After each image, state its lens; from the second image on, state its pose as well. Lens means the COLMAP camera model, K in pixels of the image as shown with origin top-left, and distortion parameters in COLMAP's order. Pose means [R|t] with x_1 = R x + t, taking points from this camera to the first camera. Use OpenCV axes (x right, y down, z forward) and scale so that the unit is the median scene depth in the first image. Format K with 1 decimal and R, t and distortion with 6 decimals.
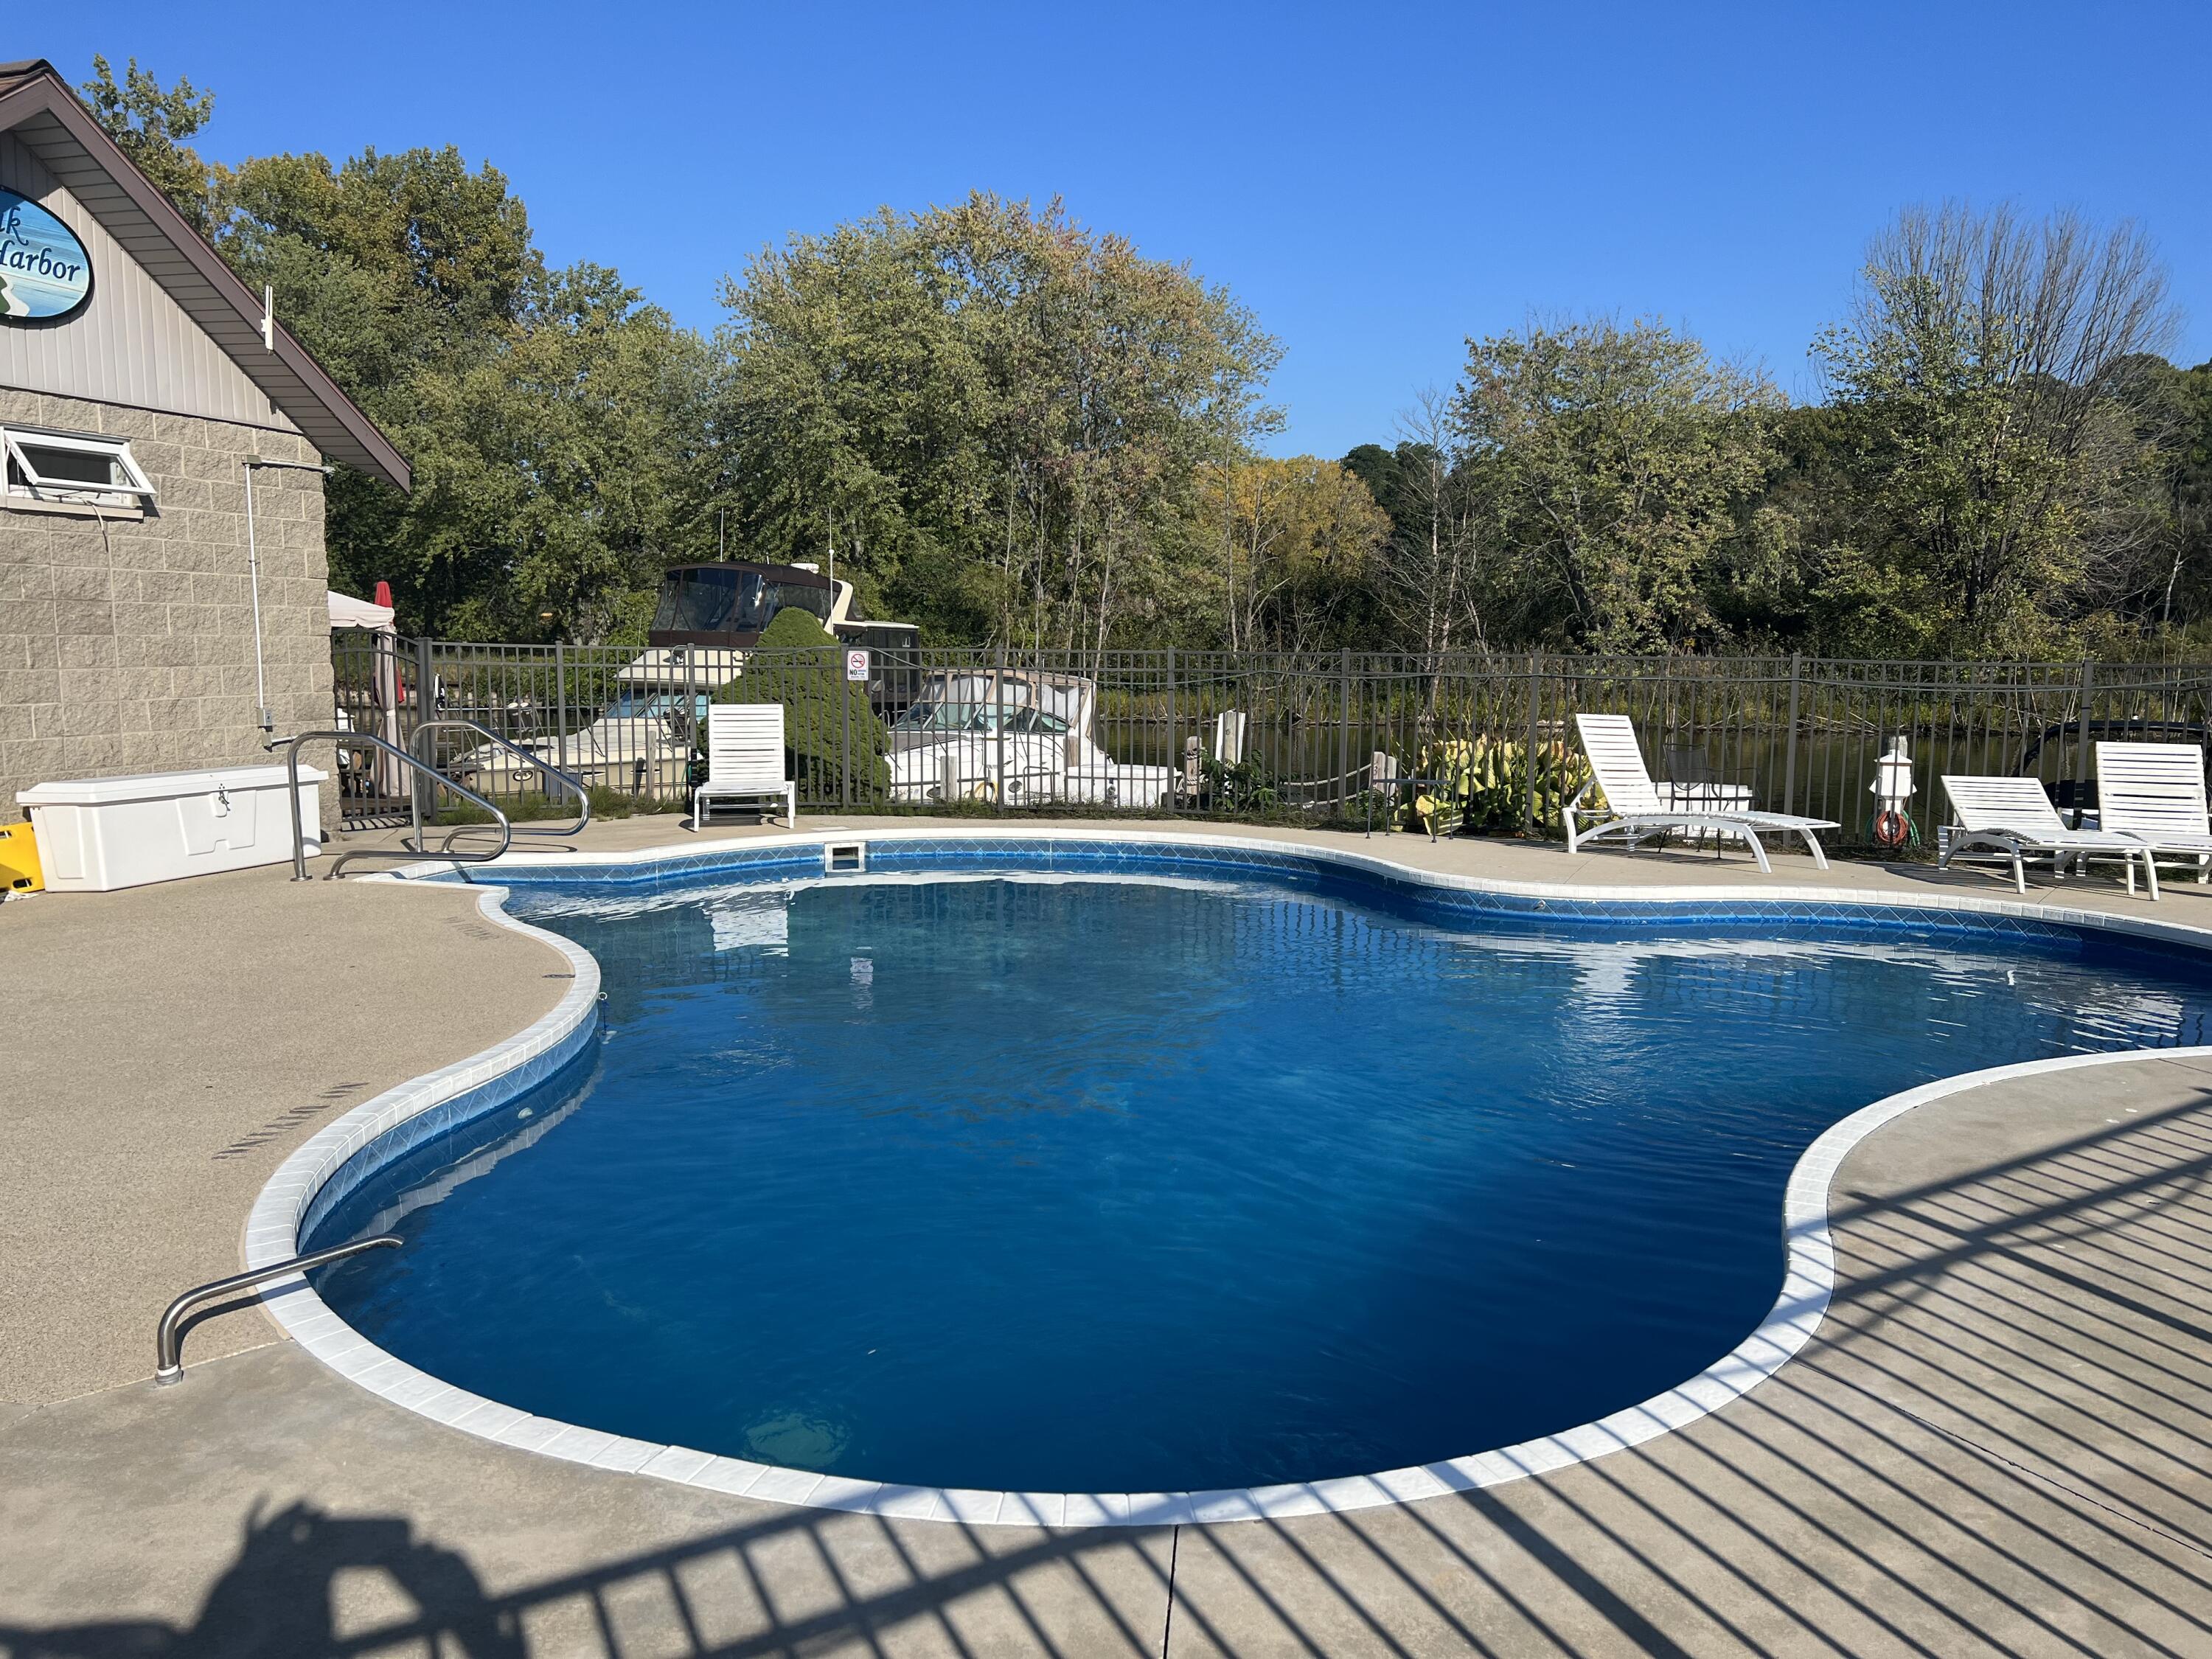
lens RADIAL K [[1645.8, 0, 1103.7], [0, 1645.8, 831.9], [0, 0, 1]] dist [0.048275, -0.051901]
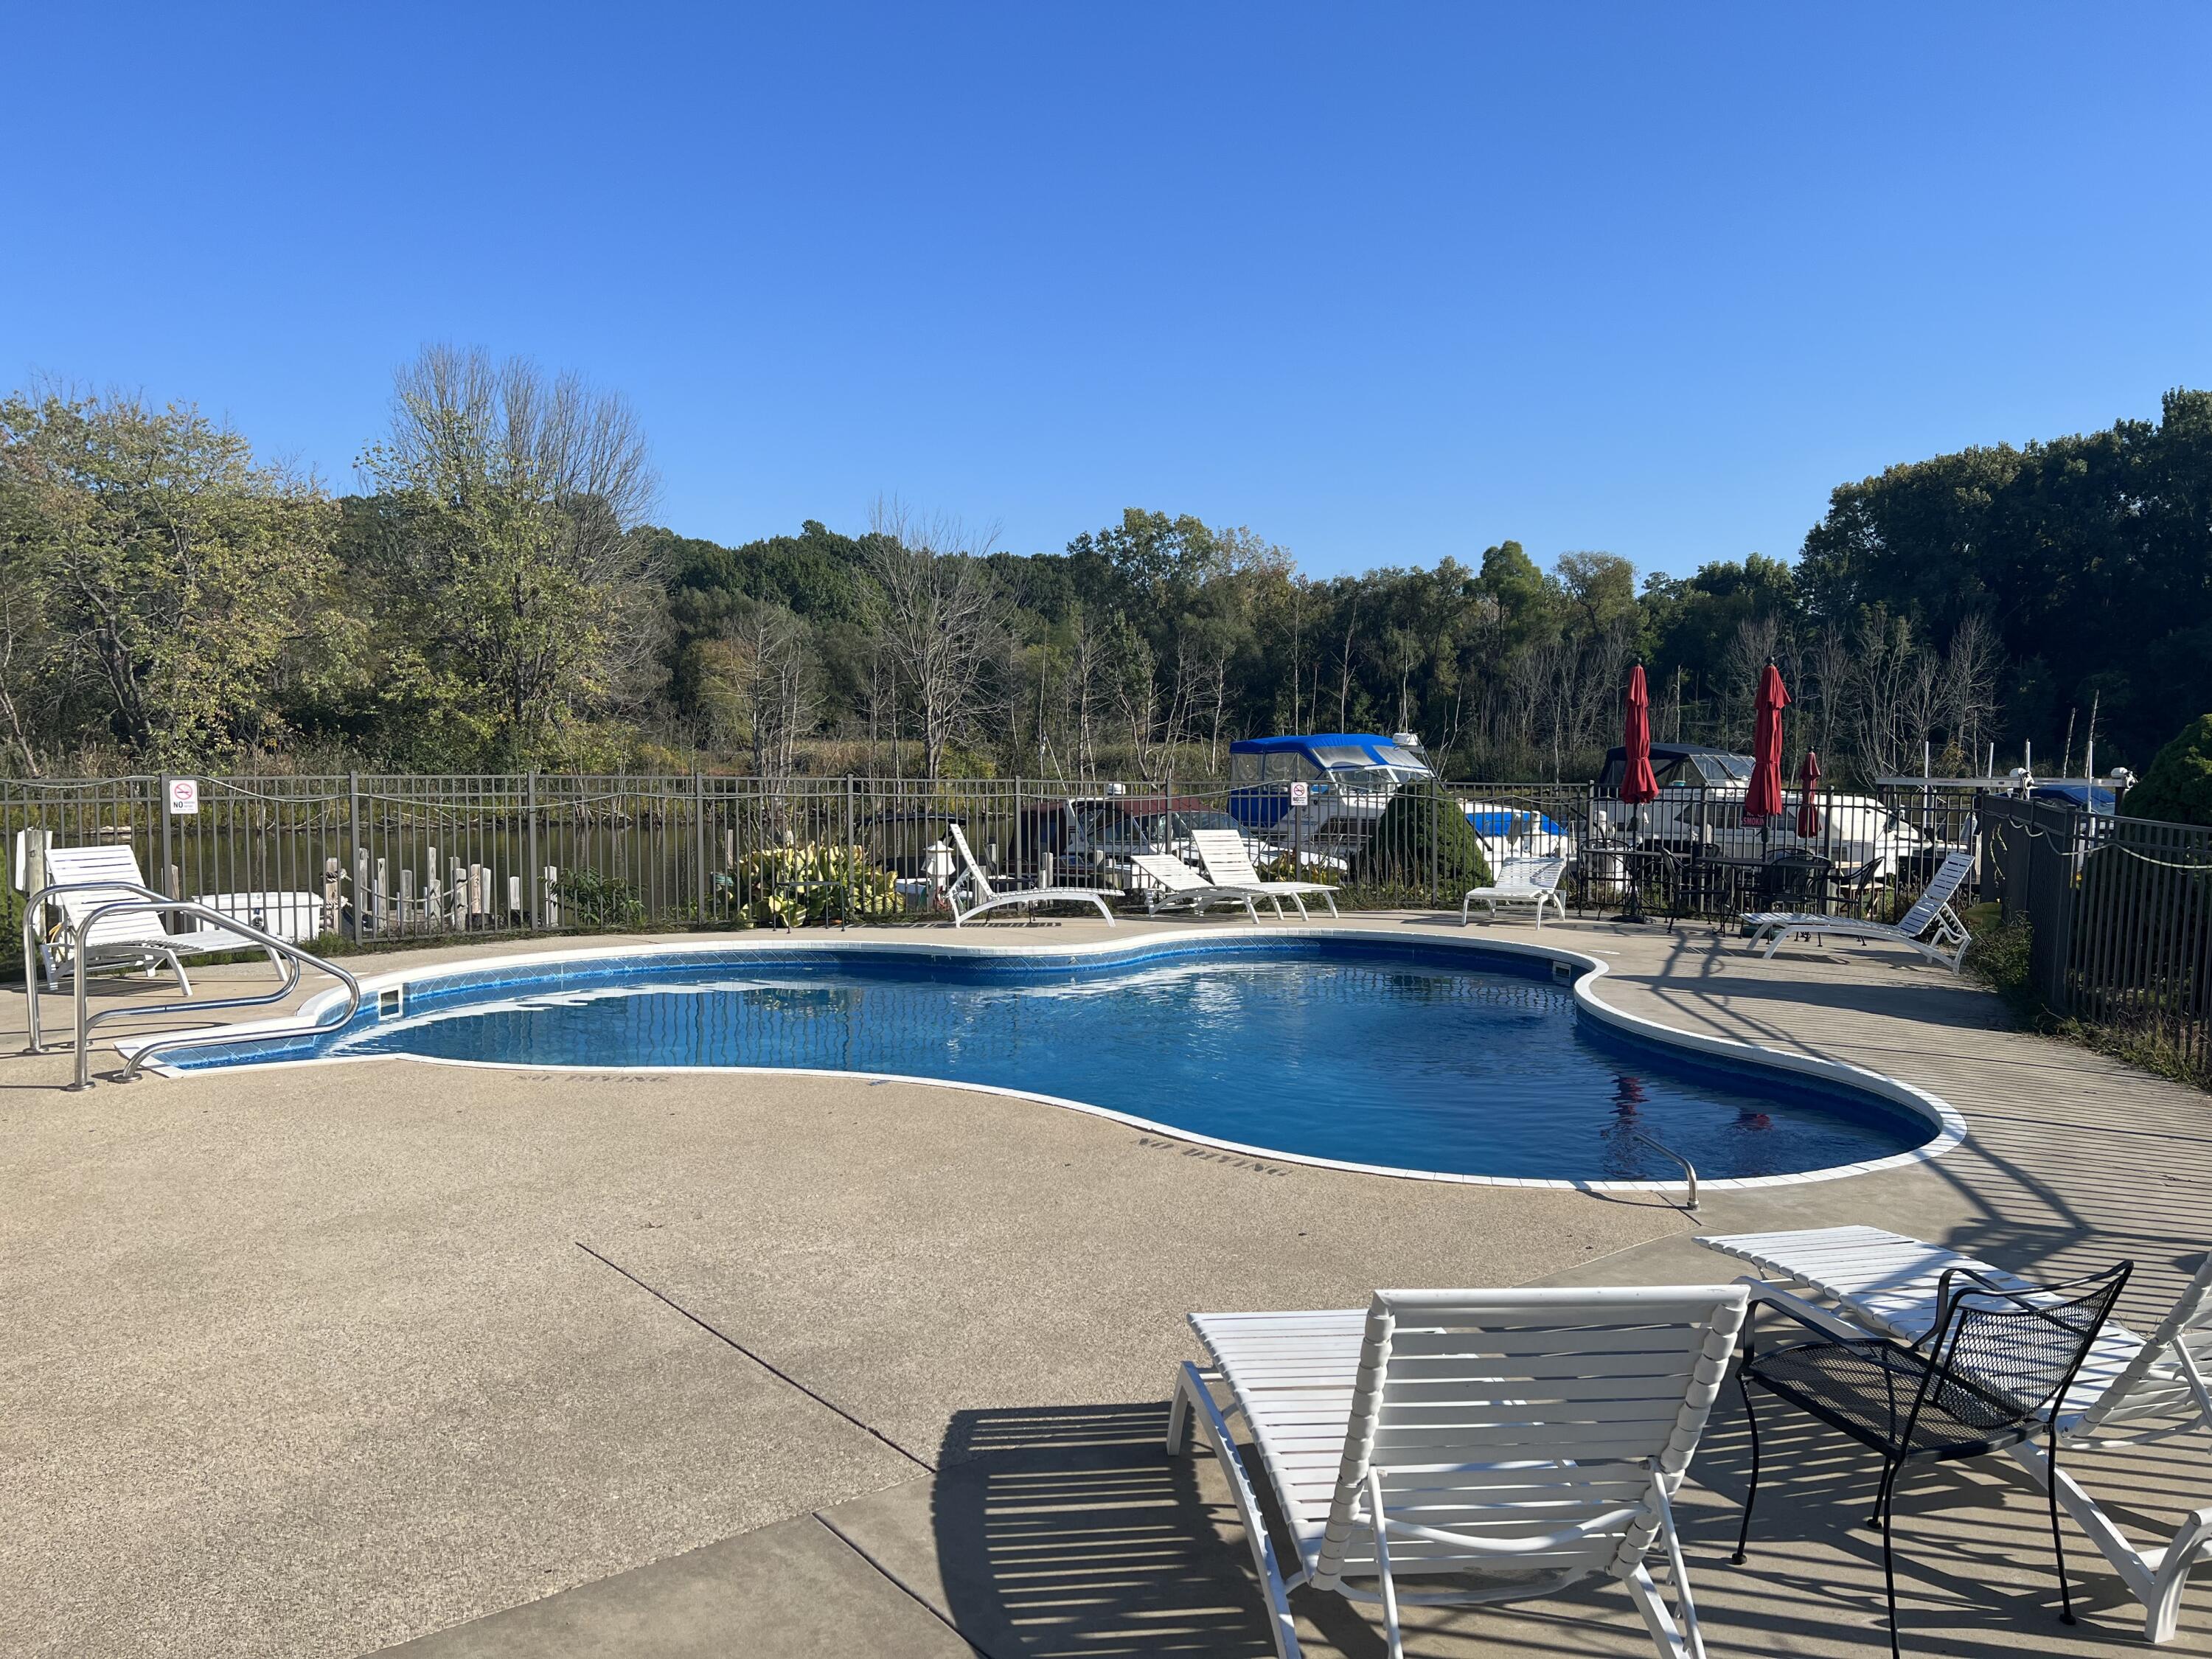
lens RADIAL K [[1645.8, 0, 1094.7], [0, 1645.8, 833.1], [0, 0, 1]] dist [0.048275, -0.051901]
pose [[0.611553, -0.040812, 0.790150, -0.609284], [0.083666, 0.996405, -0.013290, -0.032312], [-0.786767, 0.074236, 0.612770, 0.082109]]
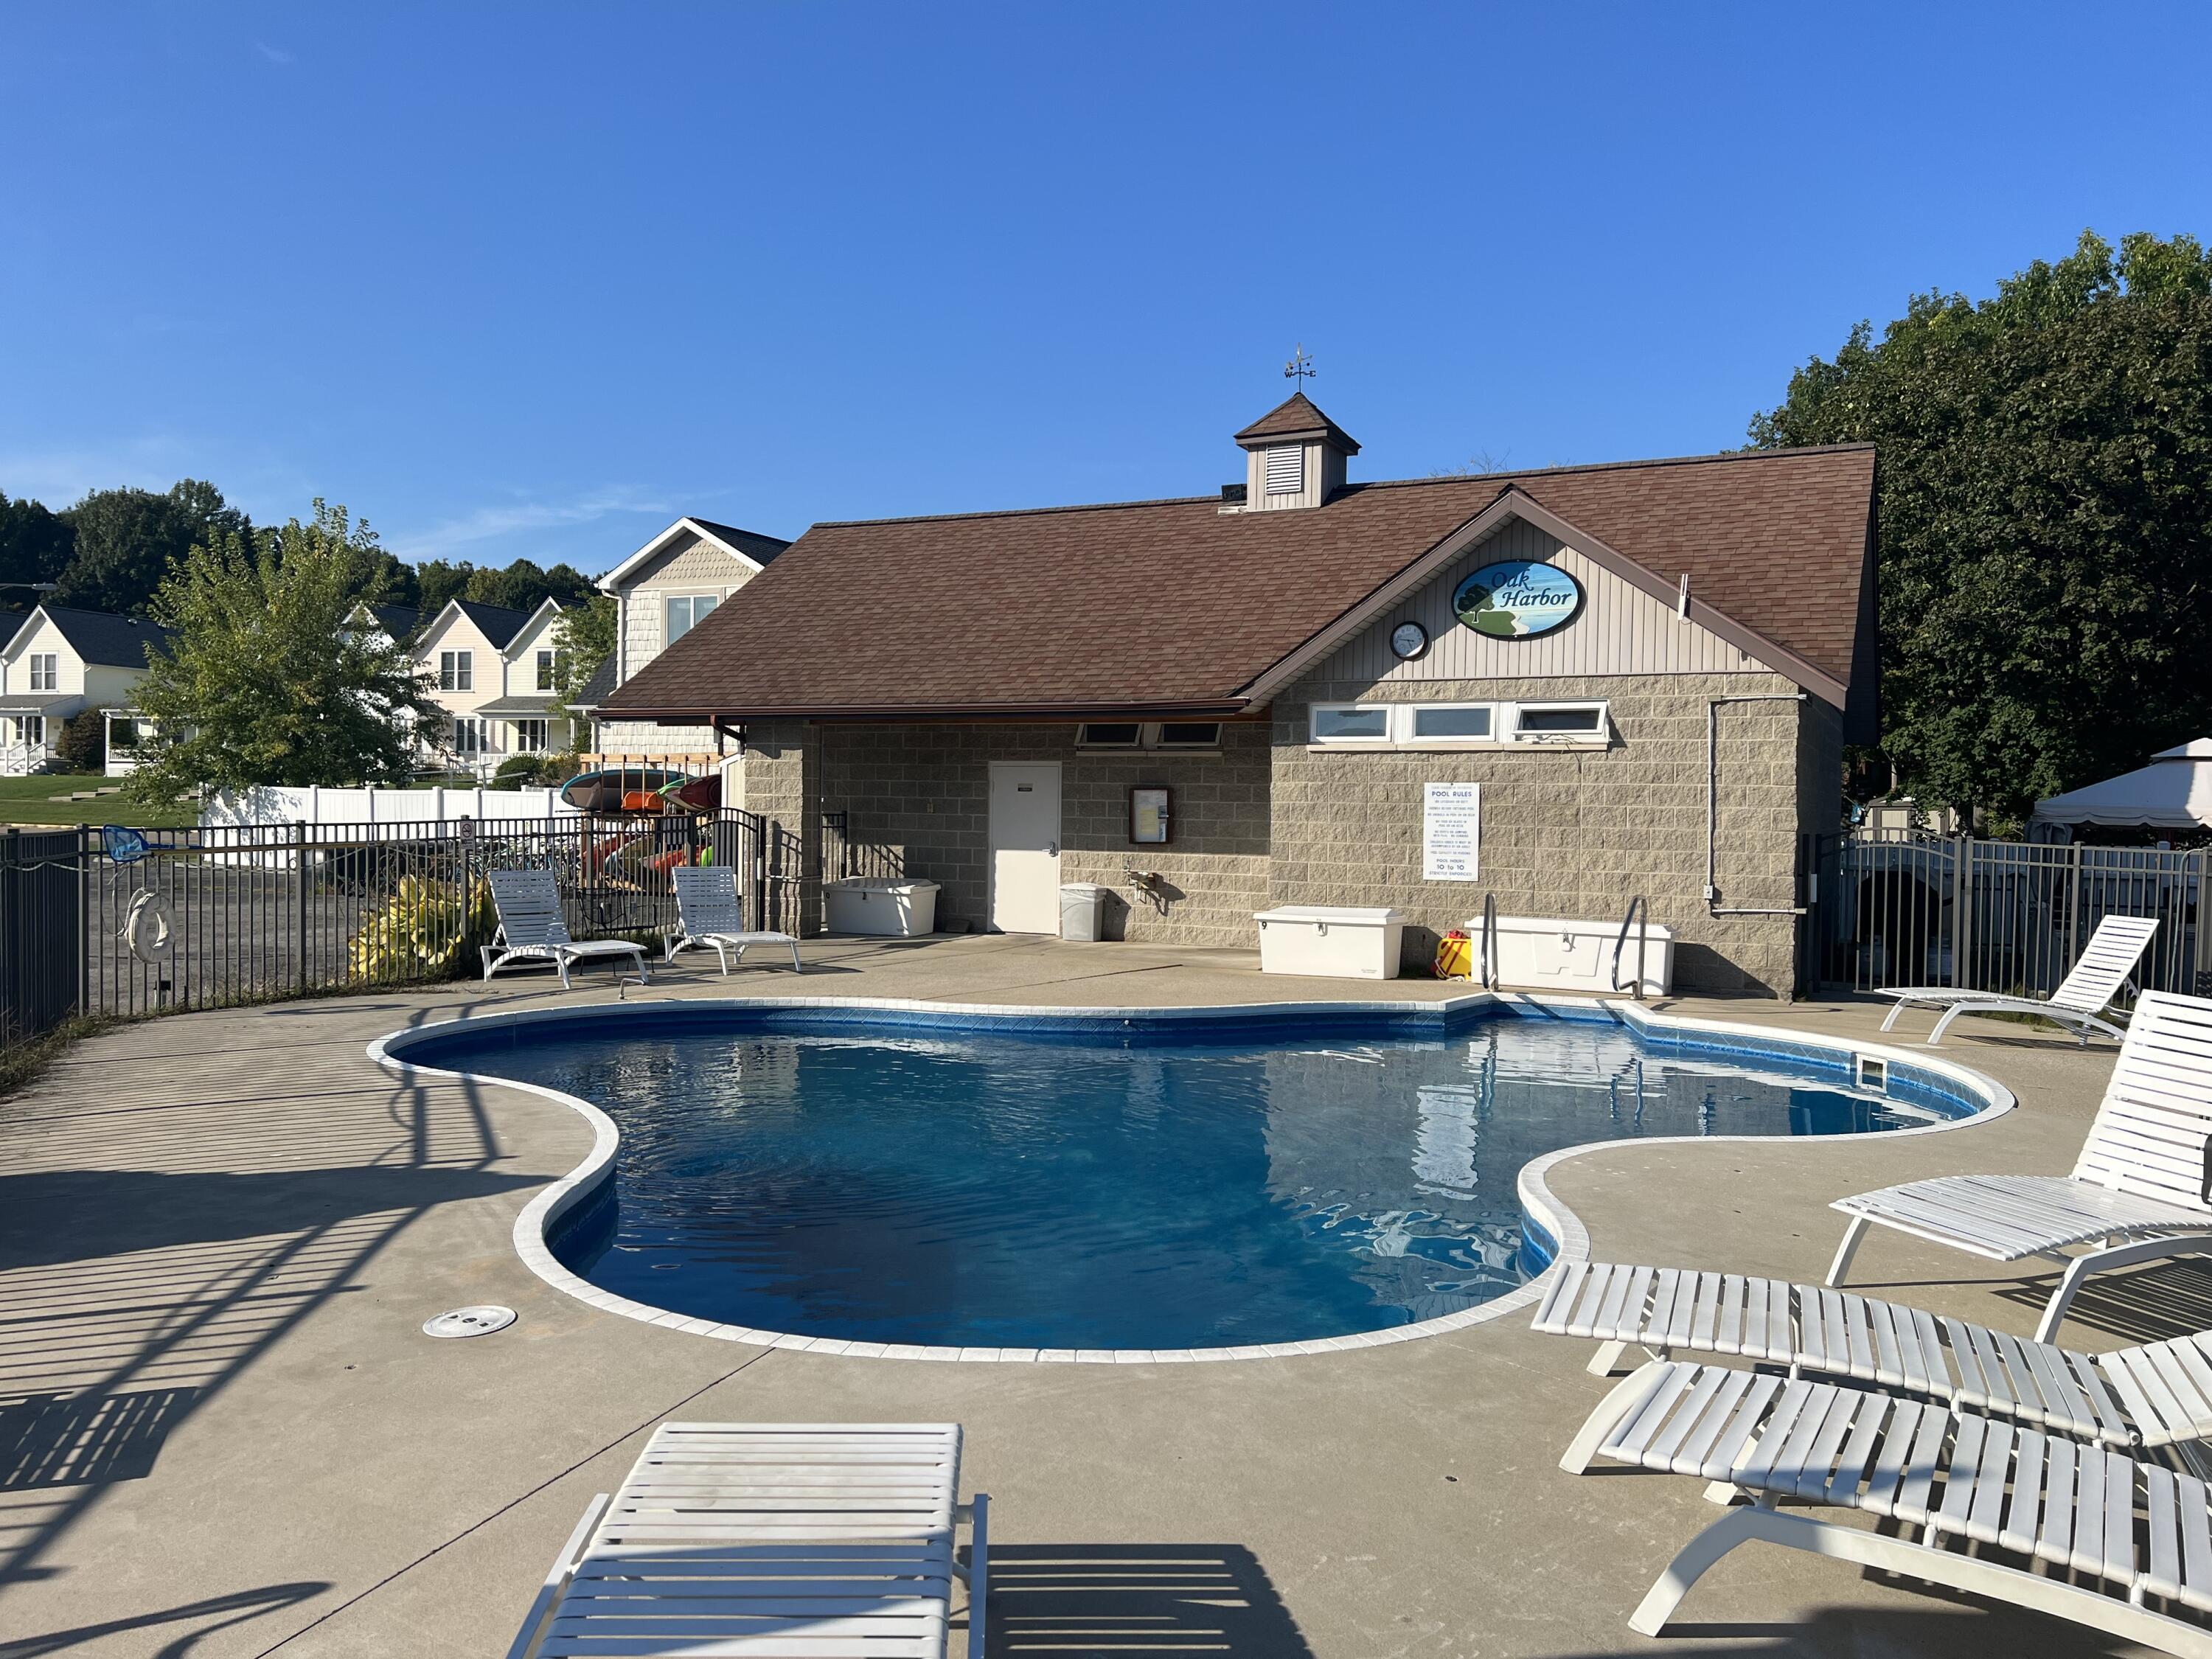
lens RADIAL K [[1645.8, 0, 1104.5], [0, 1645.8, 834.4], [0, 0, 1]] dist [0.048275, -0.051901]
pose [[-0.154197, 0.016356, -0.987905, 0.771801], [-0.125470, 0.991444, 0.035999, -0.090096], [0.980041, 0.129504, -0.150826, 0.646785]]
